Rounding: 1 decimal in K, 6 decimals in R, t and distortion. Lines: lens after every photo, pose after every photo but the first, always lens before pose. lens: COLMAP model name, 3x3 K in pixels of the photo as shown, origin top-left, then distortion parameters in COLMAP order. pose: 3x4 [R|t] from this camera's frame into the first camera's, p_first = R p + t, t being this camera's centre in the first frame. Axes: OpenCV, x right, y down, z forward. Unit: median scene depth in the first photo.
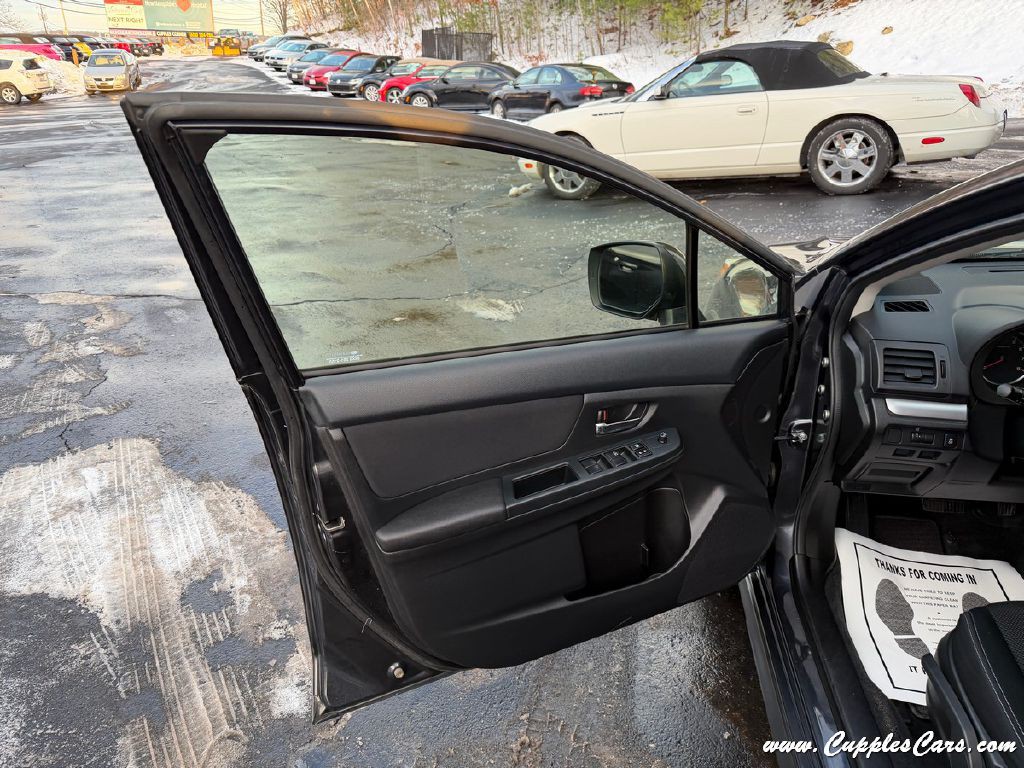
lens RADIAL K [[725.5, 0, 514.4], [0, 725.5, 372.4], [0, 0, 1]] dist [0.011311, -0.010350]
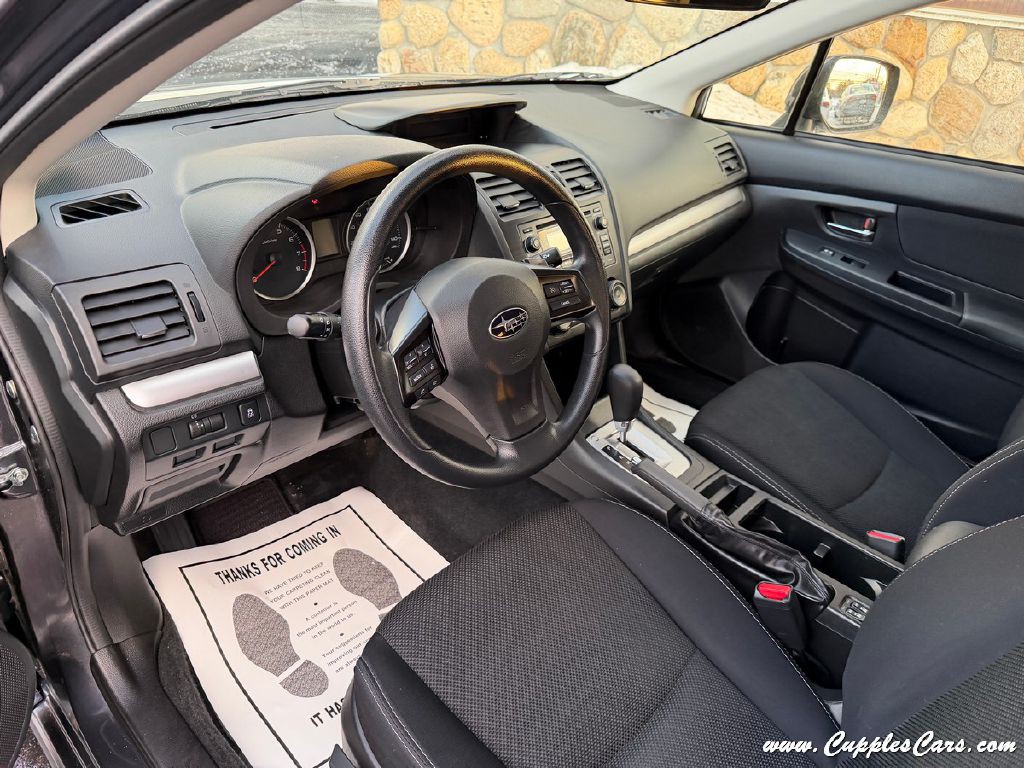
lens RADIAL K [[725.5, 0, 514.4], [0, 725.5, 372.4], [0, 0, 1]] dist [0.011311, -0.010350]
pose [[0.584032, -0.362434, 0.726325, 0.284334], [0.248181, 0.931666, 0.265339, -0.043693], [-0.772860, 0.025293, 0.634072, 0.418136]]
